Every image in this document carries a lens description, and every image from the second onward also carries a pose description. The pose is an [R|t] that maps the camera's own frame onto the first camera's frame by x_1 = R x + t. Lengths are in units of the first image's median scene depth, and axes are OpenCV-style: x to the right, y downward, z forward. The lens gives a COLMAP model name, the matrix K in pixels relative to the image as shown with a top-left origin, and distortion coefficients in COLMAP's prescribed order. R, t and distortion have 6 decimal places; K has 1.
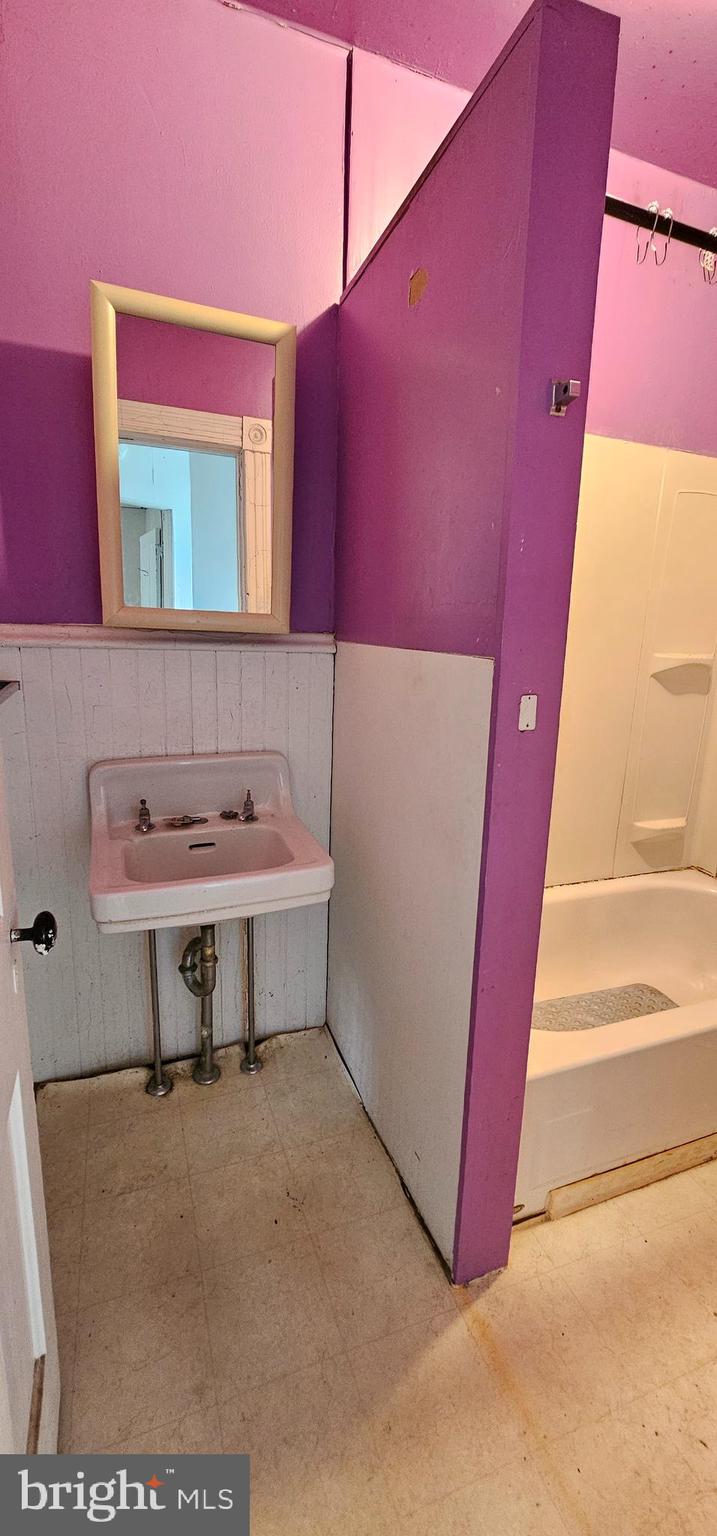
lens RADIAL K [[626.7, 0, 356.5], [0, 626.7, 765.3], [0, 0, 1]] dist [0.000364, -0.001014]
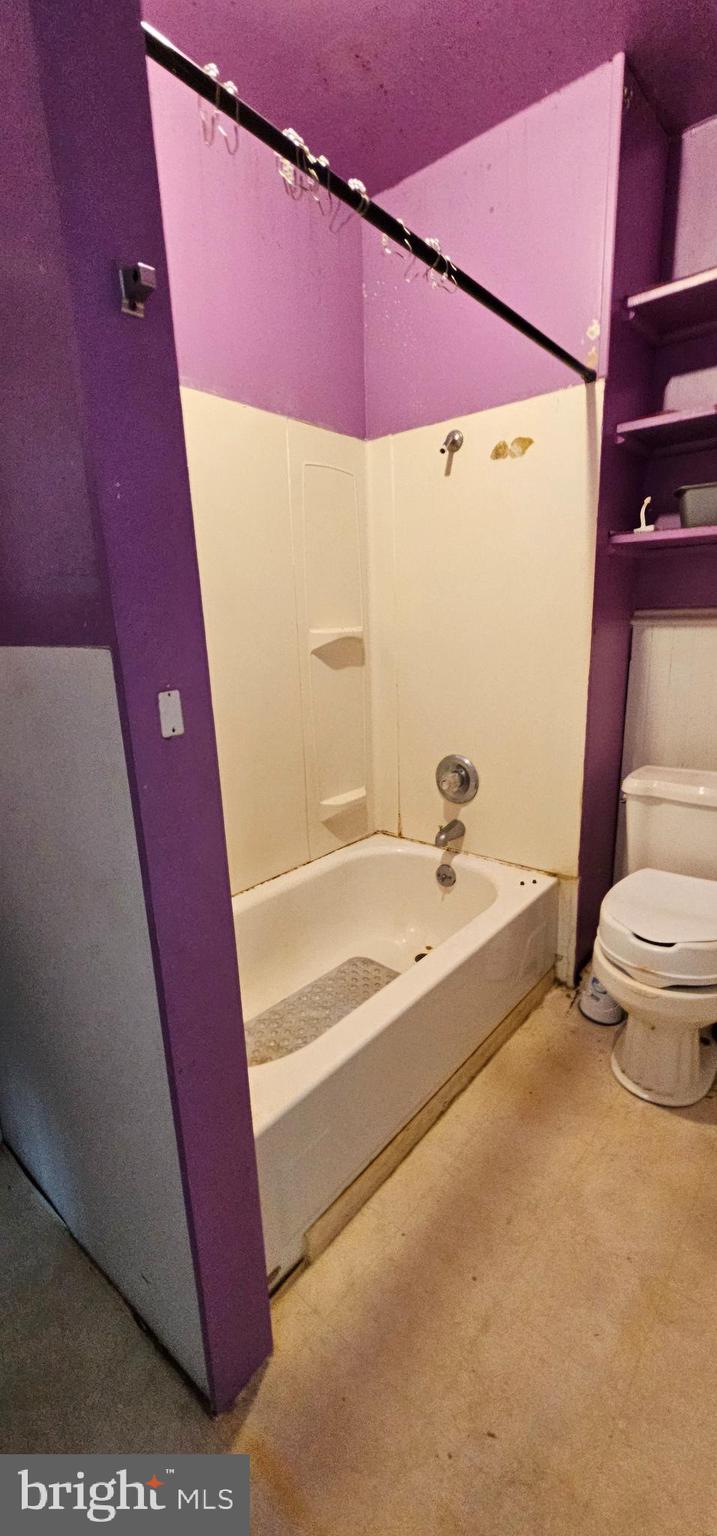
lens RADIAL K [[626.7, 0, 359.2], [0, 626.7, 766.5], [0, 0, 1]] dist [0.000364, -0.001014]
pose [[0.869761, -0.172846, 0.462212, 0.068504], [0.164299, 0.984642, 0.059042, -0.017411], [-0.465318, 0.024588, 0.884802, 0.134596]]
